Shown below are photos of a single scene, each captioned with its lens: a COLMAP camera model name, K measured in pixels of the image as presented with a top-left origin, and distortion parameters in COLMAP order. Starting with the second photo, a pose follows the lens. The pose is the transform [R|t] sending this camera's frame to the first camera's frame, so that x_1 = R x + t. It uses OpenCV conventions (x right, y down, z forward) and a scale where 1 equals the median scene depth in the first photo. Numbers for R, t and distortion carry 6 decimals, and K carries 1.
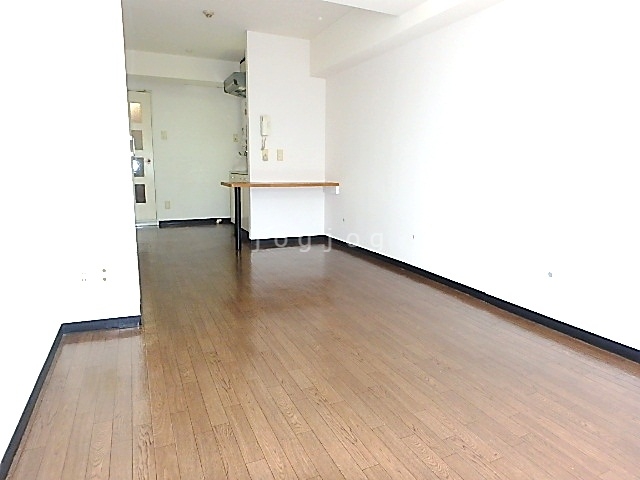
lens RADIAL K [[399.5, 0, 320.0], [0, 399.5, 240.0], [0, 0, 1]] dist [-0.002111, -0.001619]
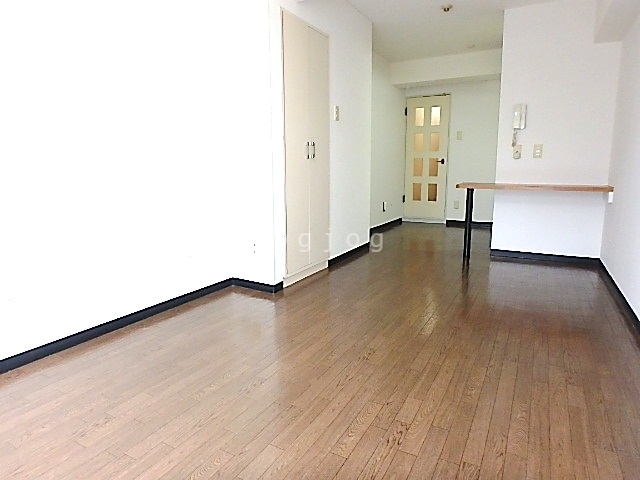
lens RADIAL K [[399.5, 0, 320.0], [0, 399.5, 240.0], [0, 0, 1]] dist [-0.002111, -0.001619]
pose [[0.590600, 0.133626, -0.795824, 0.864154], [-0.133825, 0.988757, 0.066706, -0.080315], [0.795791, 0.067104, 0.601842, 0.479231]]
